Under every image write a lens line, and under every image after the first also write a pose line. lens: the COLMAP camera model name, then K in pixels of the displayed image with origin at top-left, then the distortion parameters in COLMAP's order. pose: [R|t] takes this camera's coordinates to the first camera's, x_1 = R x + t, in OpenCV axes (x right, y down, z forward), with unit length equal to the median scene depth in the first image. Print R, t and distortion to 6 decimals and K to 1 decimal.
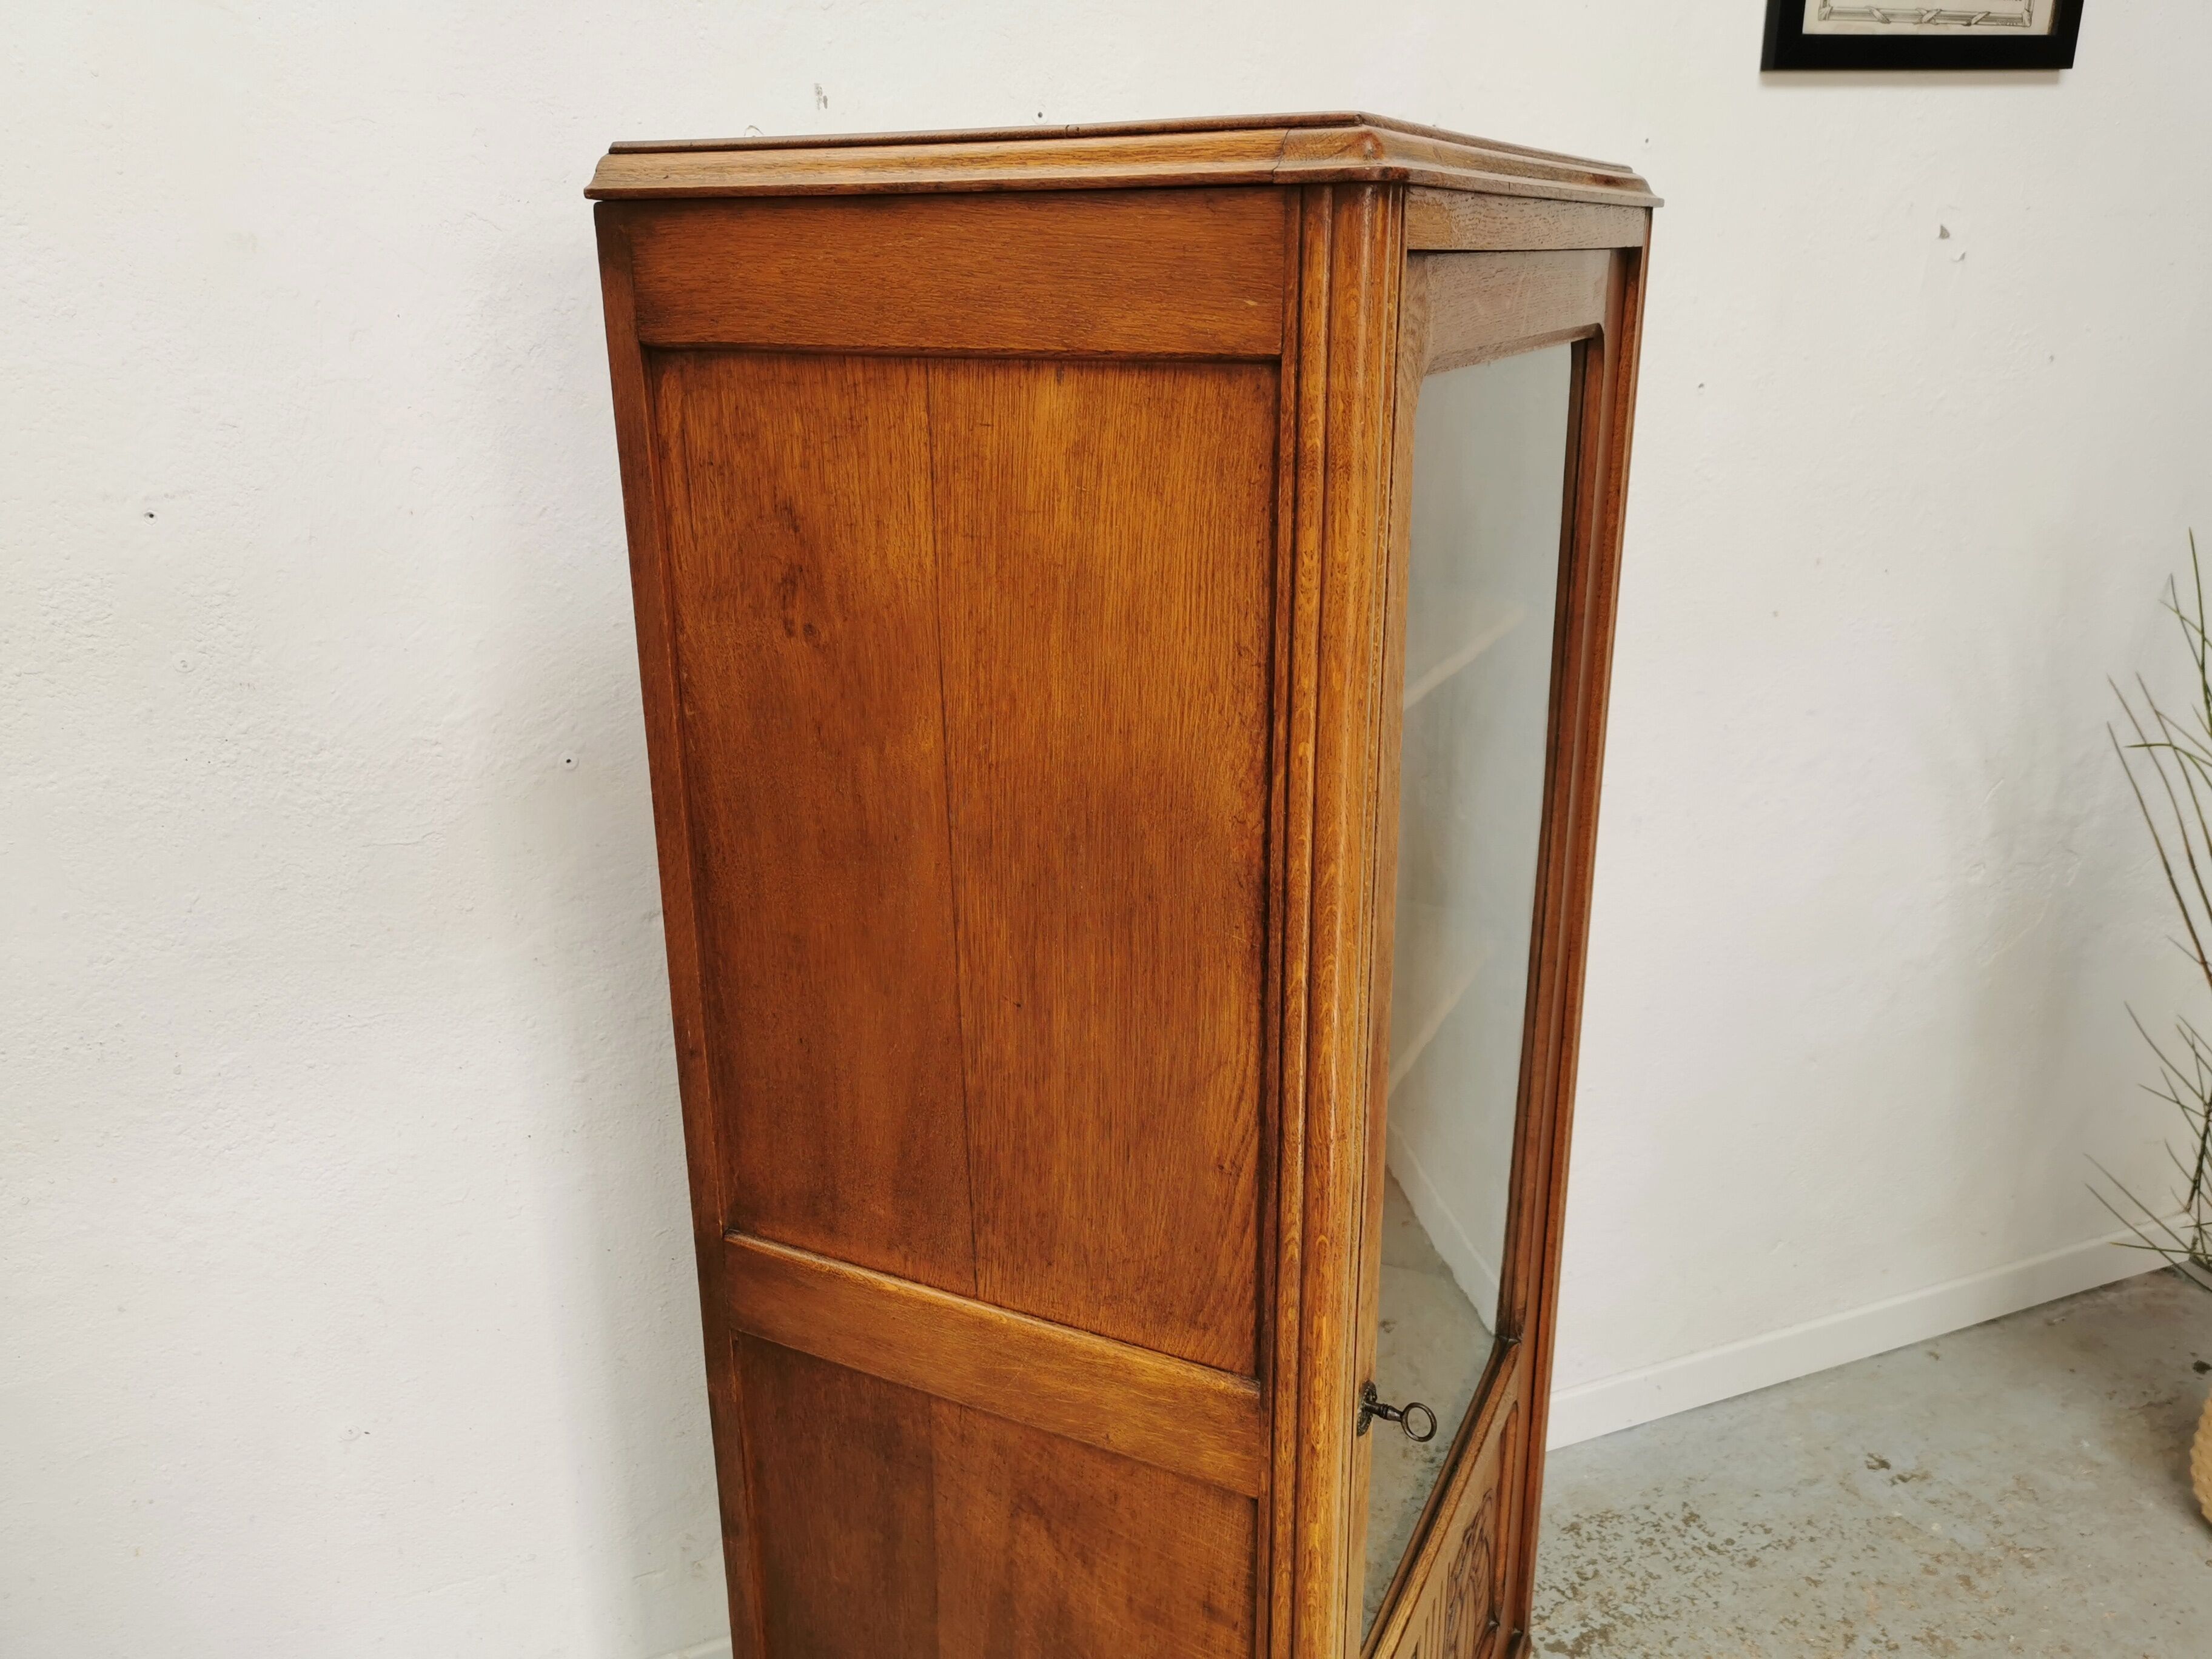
lens RADIAL K [[1716.9, 0, 1113.8], [0, 1716.9, 827.1], [0, 0, 1]] dist [0.034584, -0.009229]
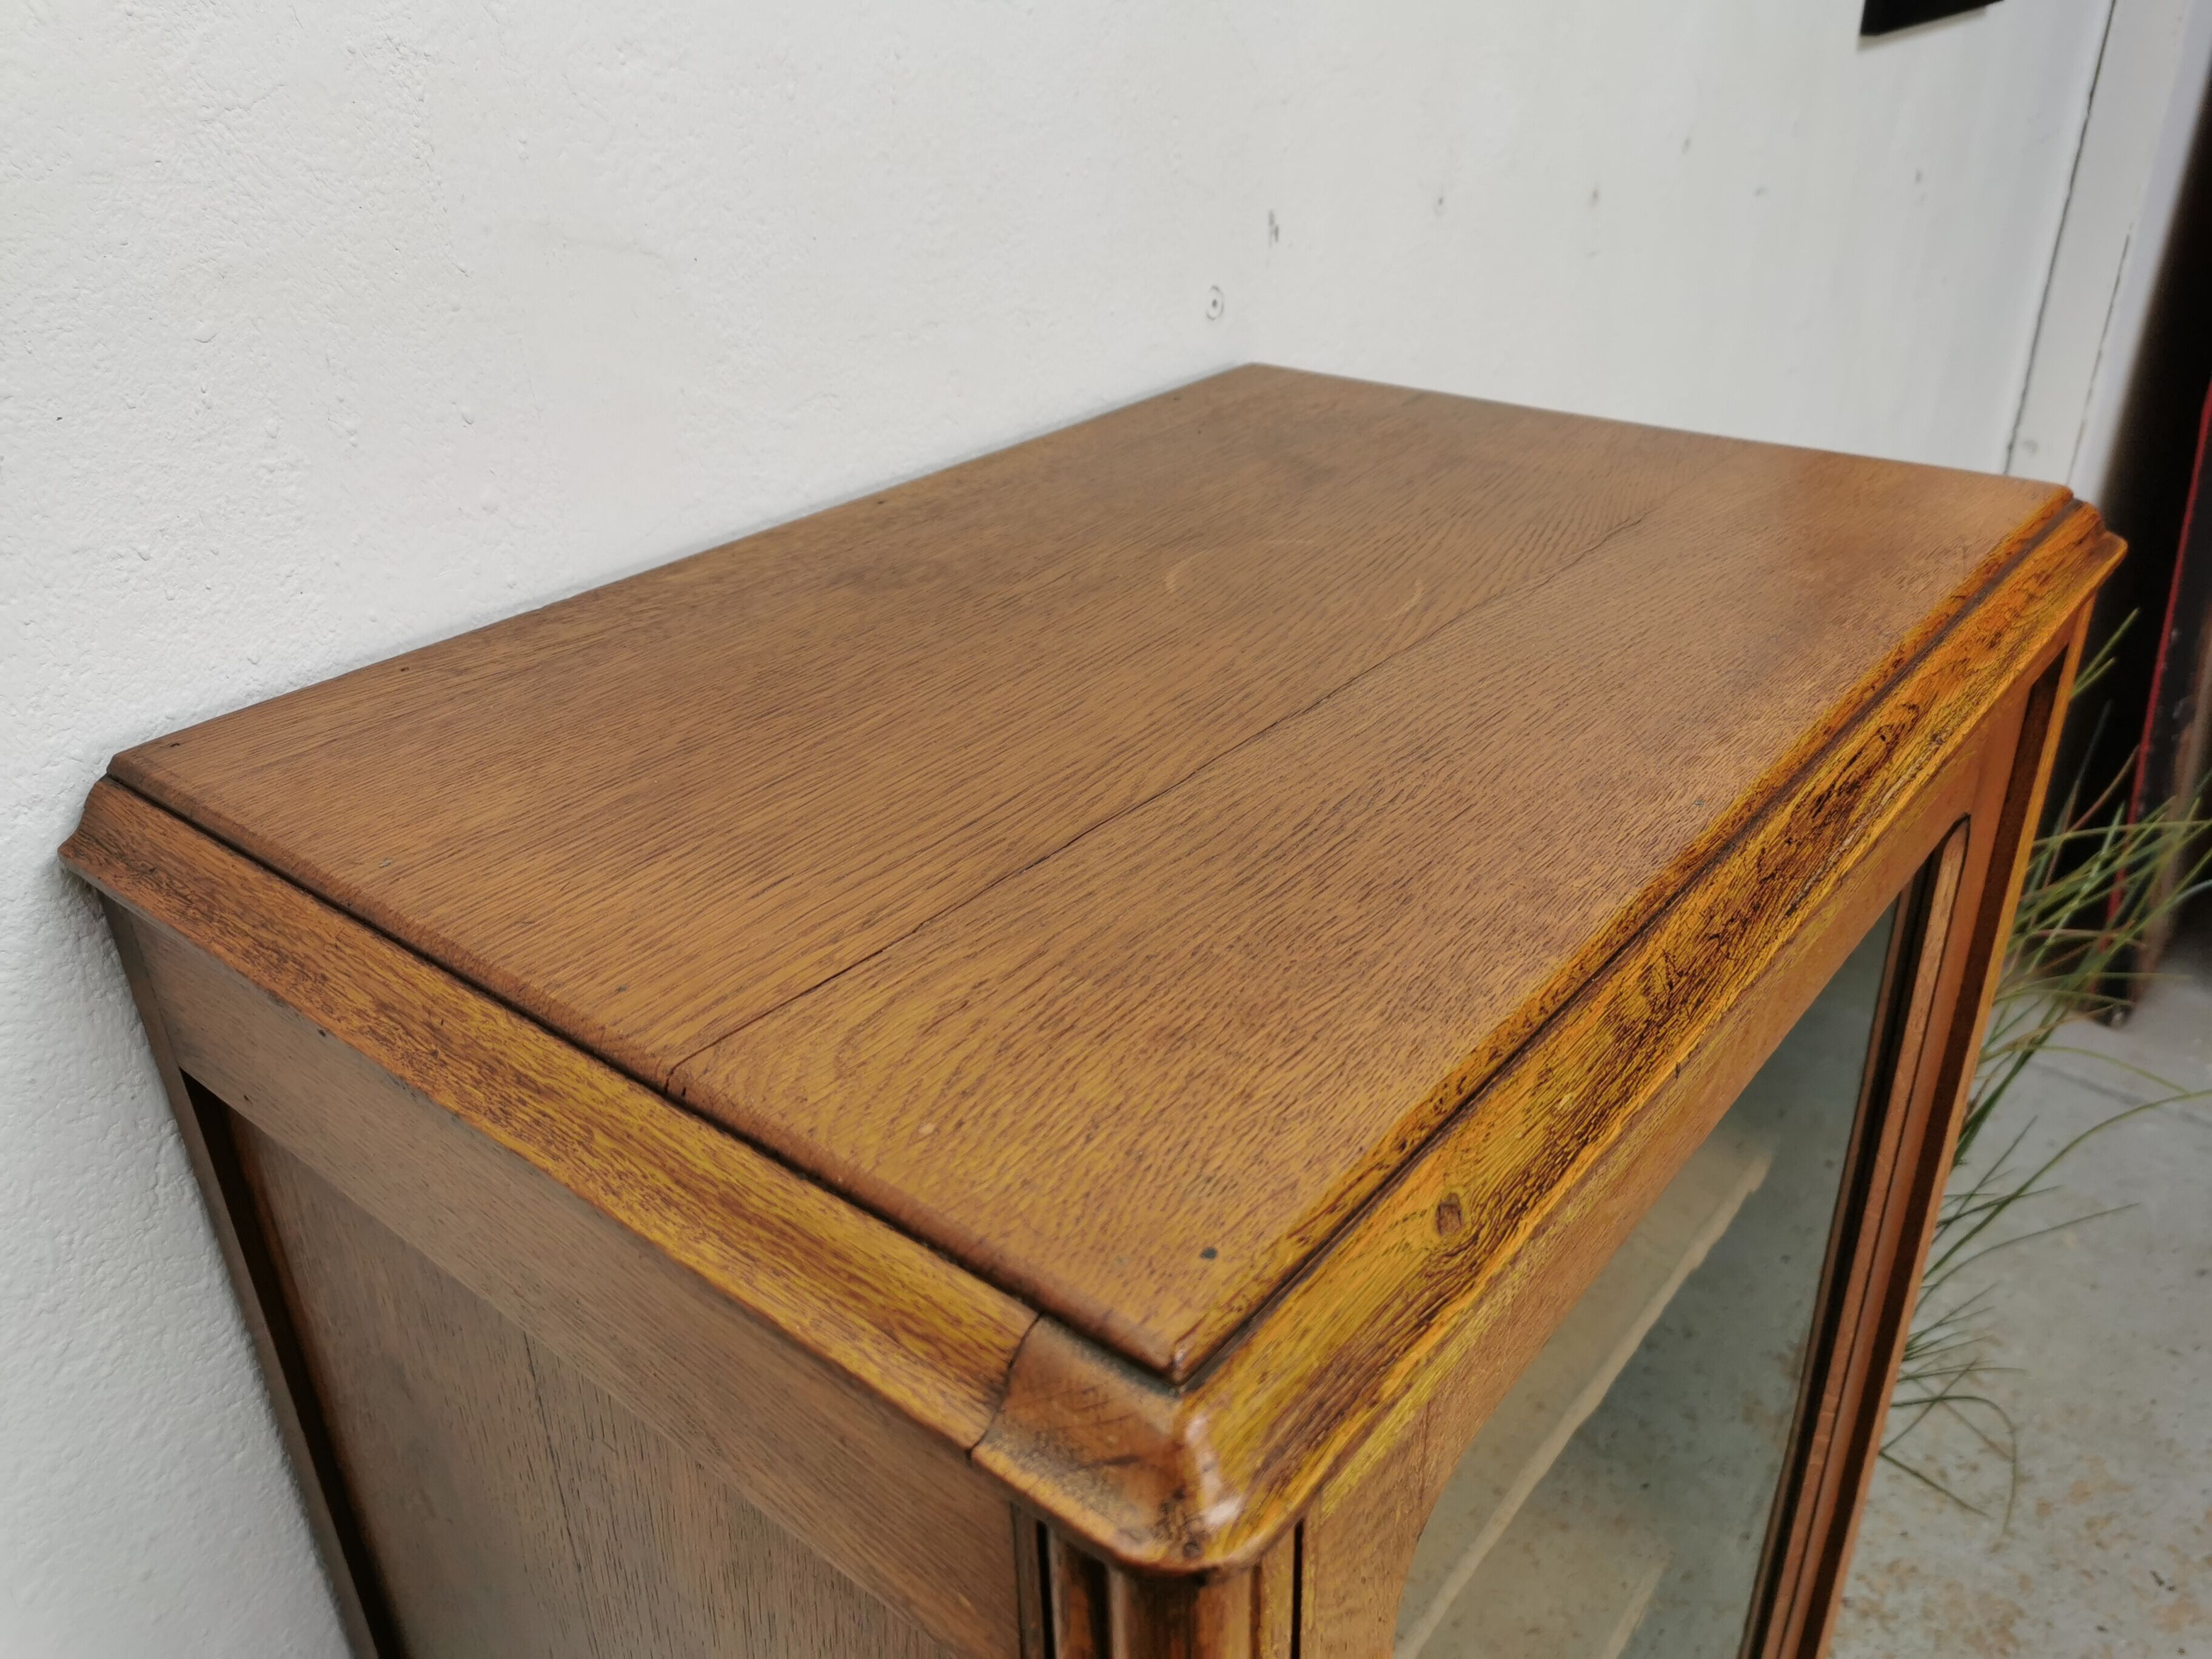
lens RADIAL K [[1745.2, 0, 1118.3], [0, 1745.2, 830.2], [0, 0, 1]] dist [0.063740, -0.096278]
pose [[0.870498, -0.242167, 0.428472, -0.507437], [0.175120, 0.966002, 0.190193, -0.289578], [-0.459964, -0.090528, 0.883311, 0.331644]]
